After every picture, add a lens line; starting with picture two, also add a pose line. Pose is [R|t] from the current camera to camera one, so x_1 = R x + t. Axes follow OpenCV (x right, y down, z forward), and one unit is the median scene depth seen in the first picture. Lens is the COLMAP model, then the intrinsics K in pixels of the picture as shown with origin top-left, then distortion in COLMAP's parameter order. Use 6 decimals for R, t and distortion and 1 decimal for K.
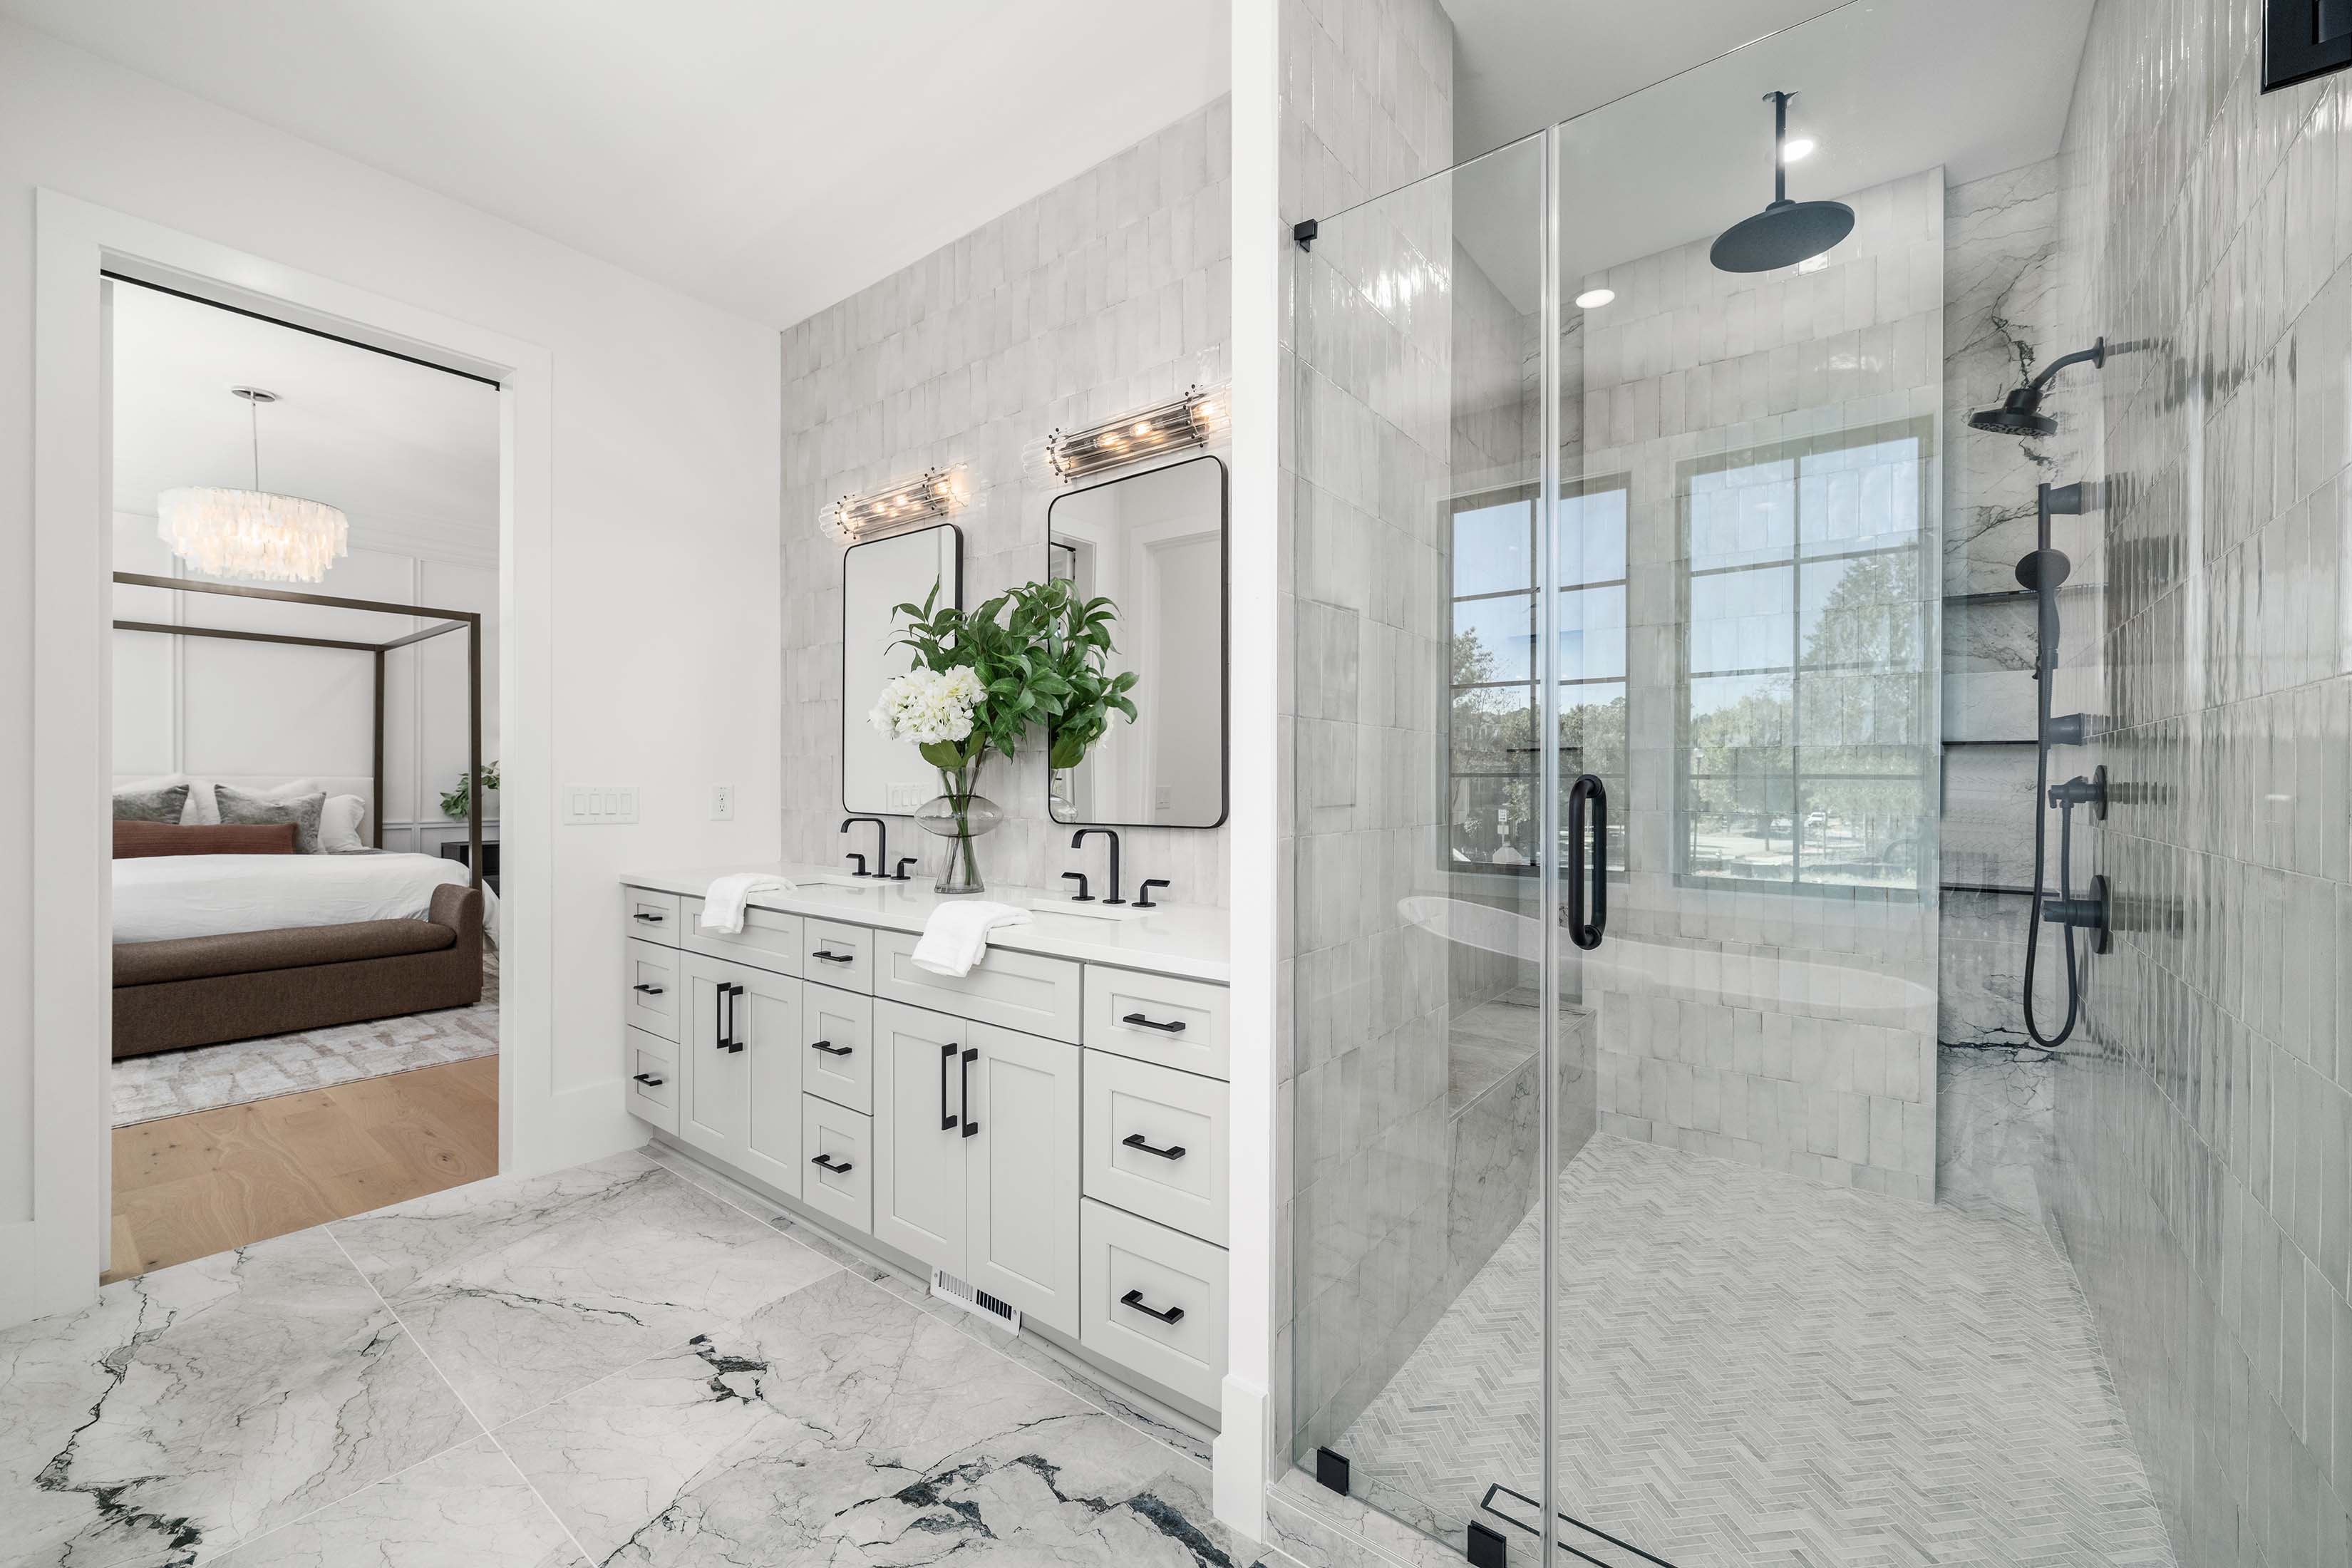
lens RADIAL K [[936.5, 0, 1184.3], [0, 936.5, 780.5], [0, 0, 1]] dist [-0.000932, 0.000743]
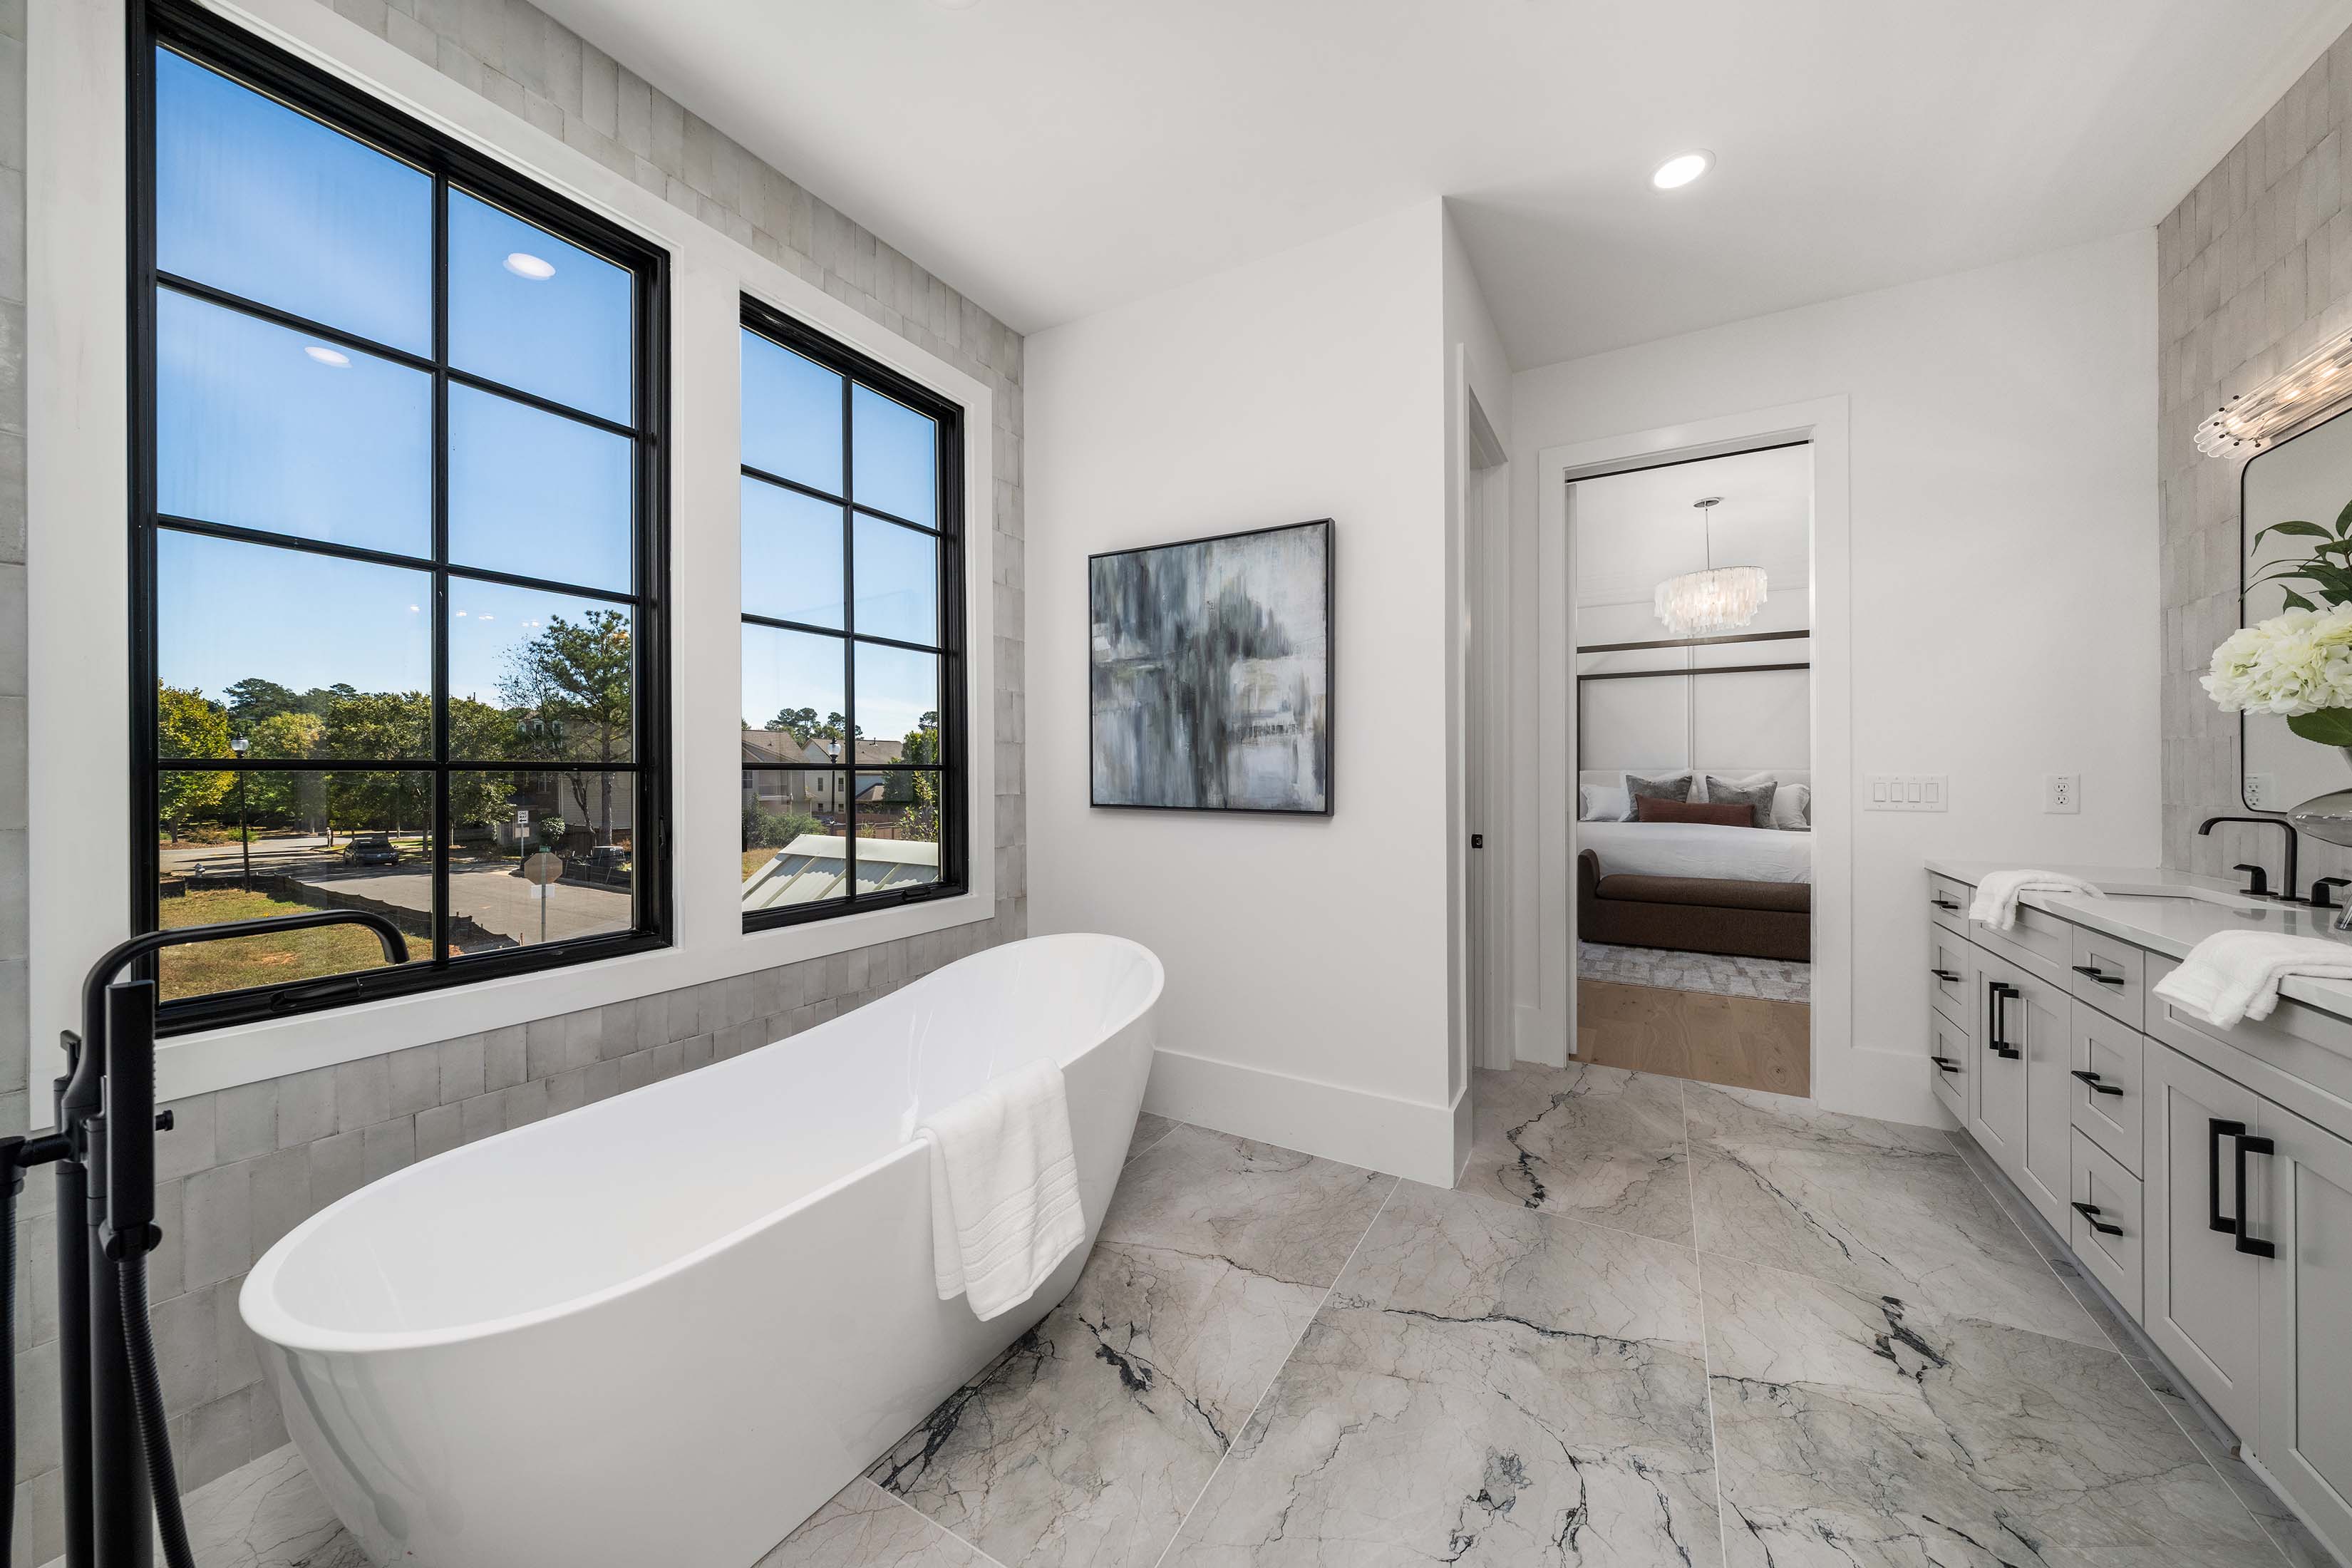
lens RADIAL K [[813.4, 0, 1184.1], [0, 813.4, 776.8], [0, 0, 1]] dist [-0.001737, -0.000188]
pose [[0.132840, 0.001197, -0.991137, 0.217608], [0.002621, 0.999995, 0.001559, 0.004308], [0.991134, -0.002805, 0.132836, 0.072970]]
